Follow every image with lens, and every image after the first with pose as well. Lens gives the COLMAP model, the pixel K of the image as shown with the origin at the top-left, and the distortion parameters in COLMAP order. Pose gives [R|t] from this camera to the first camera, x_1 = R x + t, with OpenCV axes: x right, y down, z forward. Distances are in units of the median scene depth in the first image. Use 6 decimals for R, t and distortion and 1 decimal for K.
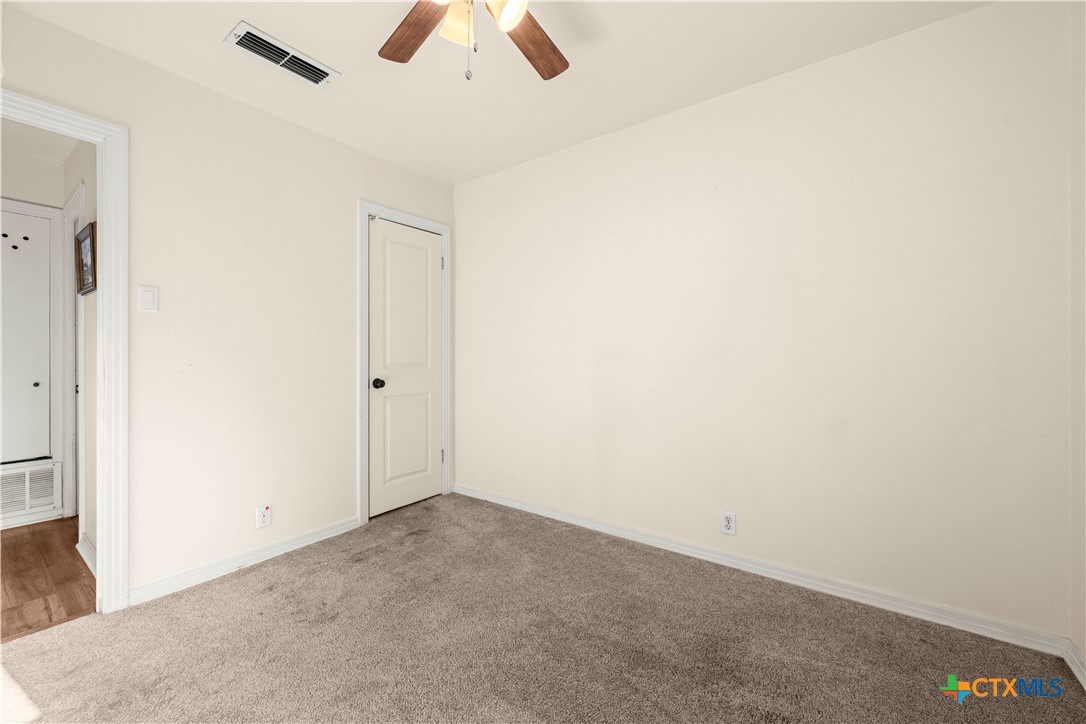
lens RADIAL K [[430.0, 0, 552.6], [0, 430.0, 365.4], [0, 0, 1]] dist [-0.000229, -0.000057]
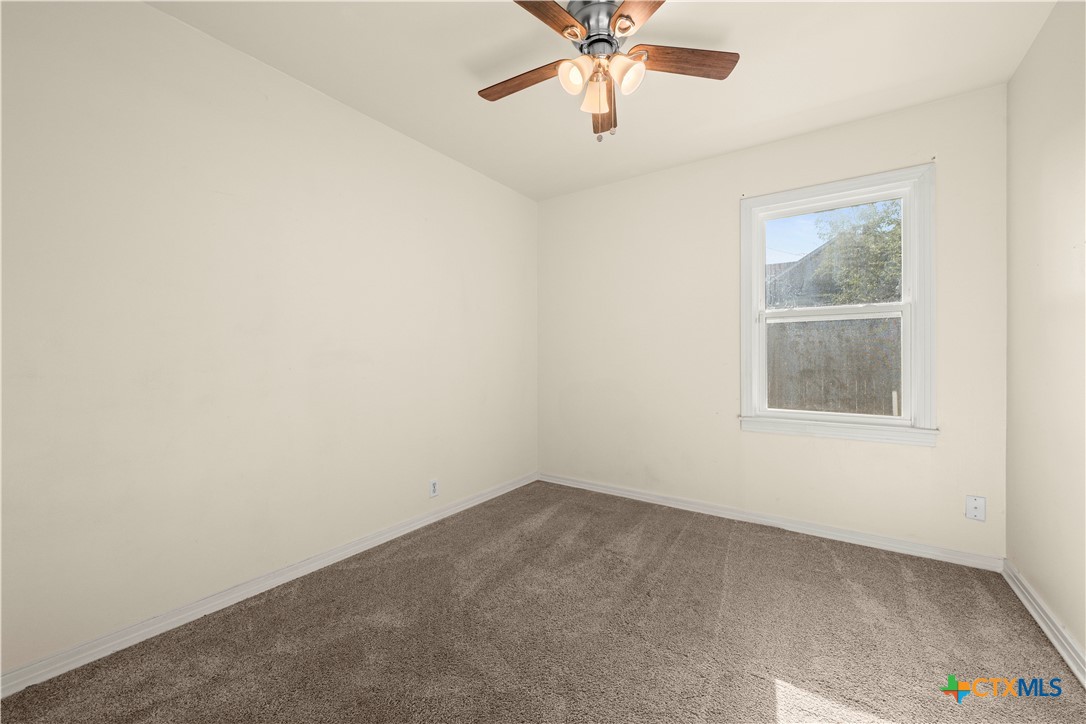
lens RADIAL K [[430.0, 0, 552.6], [0, 430.0, 365.4], [0, 0, 1]] dist [-0.000229, -0.000057]
pose [[-0.048755, -0.016550, 0.998674, -0.873775], [0.017812, 0.999689, 0.017437, -0.010946], [-0.998652, 0.018638, -0.048445, 0.704829]]
